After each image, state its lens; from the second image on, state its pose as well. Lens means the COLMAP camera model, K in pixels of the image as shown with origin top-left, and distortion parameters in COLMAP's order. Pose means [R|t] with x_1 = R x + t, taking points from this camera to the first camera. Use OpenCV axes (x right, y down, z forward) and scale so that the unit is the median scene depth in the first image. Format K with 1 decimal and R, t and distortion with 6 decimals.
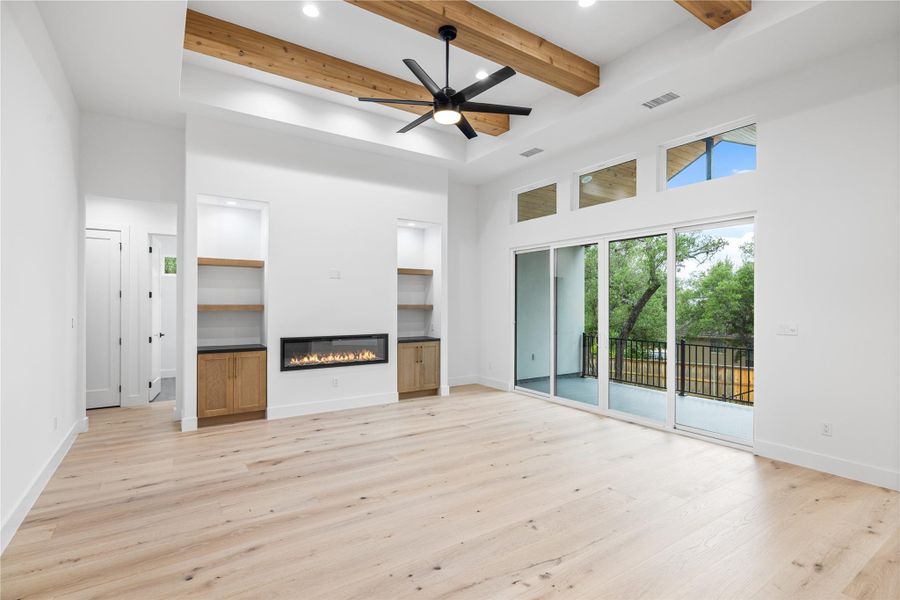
lens RADIAL K [[430.4, 0, 448.6], [0, 430.4, 297.0], [0, 0, 1]] dist [0.000547, -0.001272]
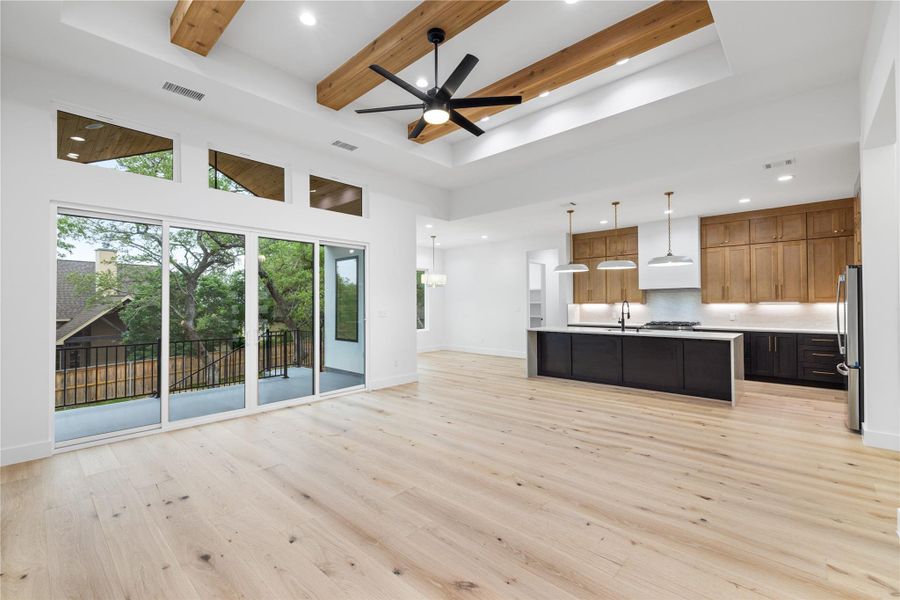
lens RADIAL K [[382.0, 0, 450.4], [0, 382.0, 303.7], [0, 0, 1]] dist [0.003579, 0.000387]
pose [[-0.226800, -0.003103, 0.973937, -0.640546], [-0.012434, 0.999923, 0.000291, 0.021882], [-0.973862, -0.012044, -0.226821, 0.836310]]
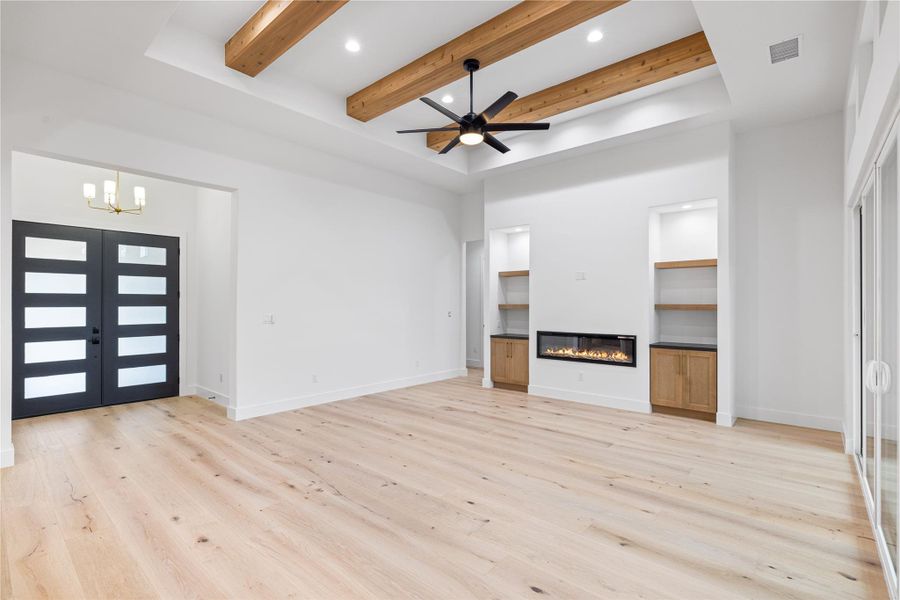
lens RADIAL K [[418.9, 0, 451.2], [0, 418.9, 299.0], [0, 0, 1]] dist [-0.003459, 0.000039]
pose [[0.260313, -0.012637, -0.965441, 0.750021], [0.017304, 0.999815, -0.008421, 0.009262], [0.965369, -0.014514, 0.260484, 0.468228]]
